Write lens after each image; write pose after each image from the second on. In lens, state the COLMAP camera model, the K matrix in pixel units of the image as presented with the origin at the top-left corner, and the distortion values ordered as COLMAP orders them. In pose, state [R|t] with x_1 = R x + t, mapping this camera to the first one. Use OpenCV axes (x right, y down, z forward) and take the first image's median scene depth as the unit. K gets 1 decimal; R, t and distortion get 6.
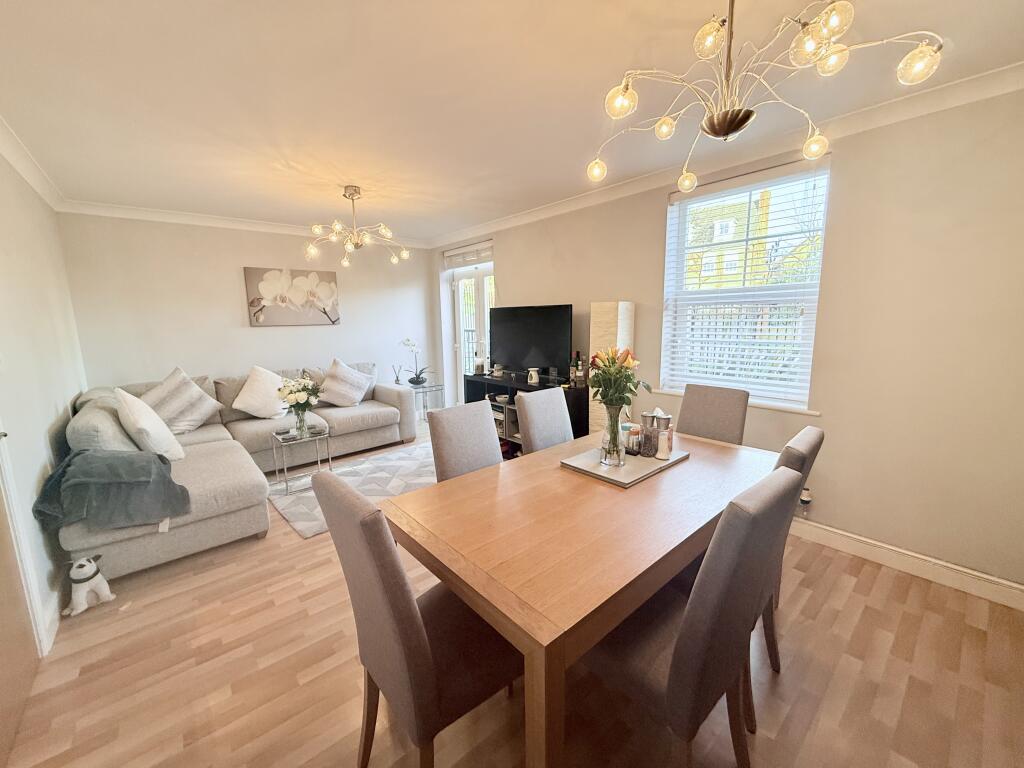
lens RADIAL K [[408.5, 0, 509.2], [0, 408.5, 383.6], [0, 0, 1]] dist [0.001924, 0.000681]
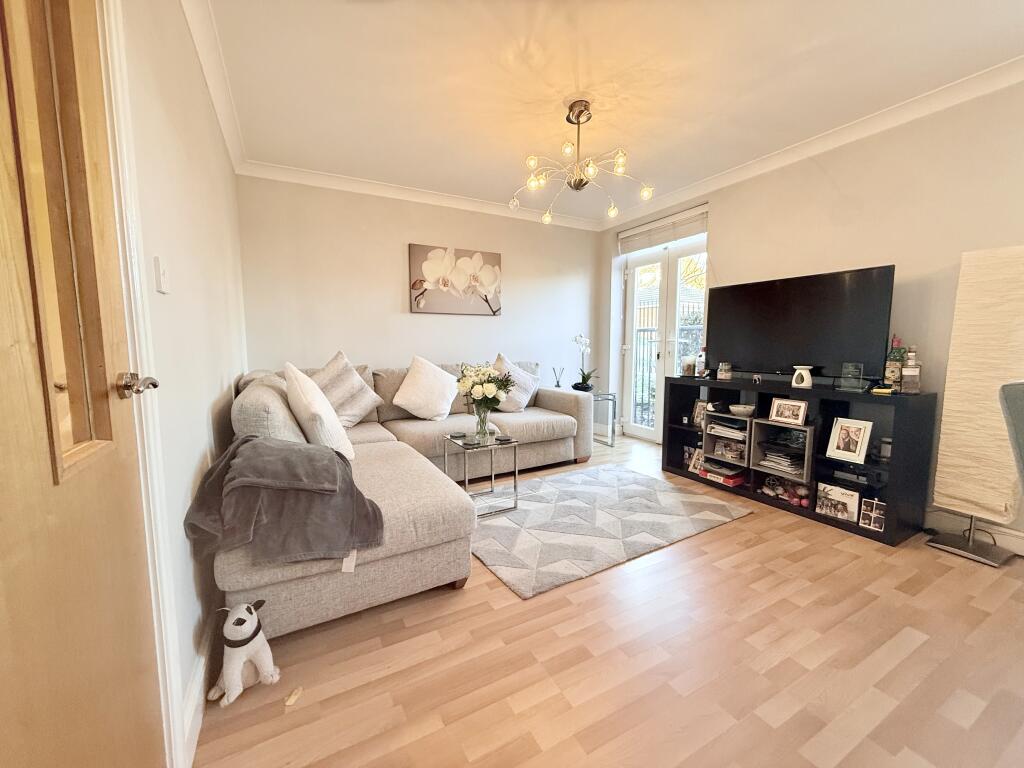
lens RADIAL K [[408.5, 0, 510.2], [0, 408.5, 383.9], [0, 0, 1]] dist [0.001924, 0.000681]
pose [[0.978690, 0.035619, -0.202231, -0.302837], [-0.047801, 0.997304, -0.055677, 0.058476], [0.199702, 0.064158, 0.977754, 0.258456]]
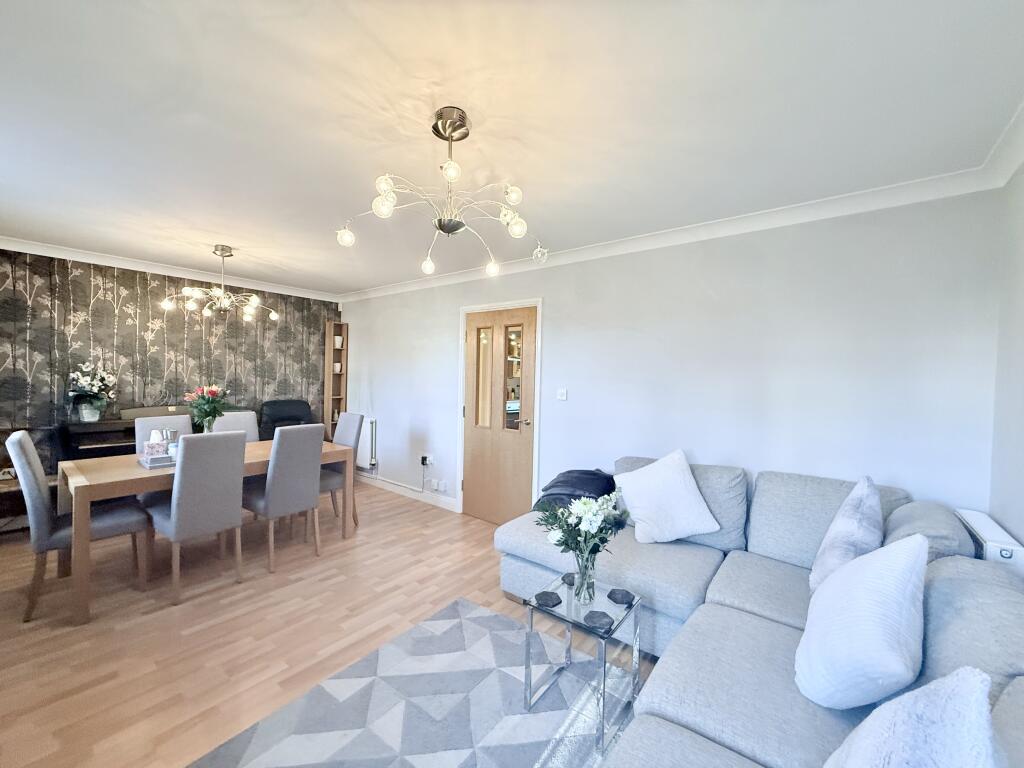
lens RADIAL K [[408.5, 0, 512.3], [0, 408.5, 383.8], [0, 0, 1]] dist [0.001924, 0.000681]
pose [[-0.981085, 0.000734, -0.193578, -0.323800], [-0.036752, 0.981099, 0.189985, -0.227021], [0.190059, 0.193505, -0.962514, 1.392307]]
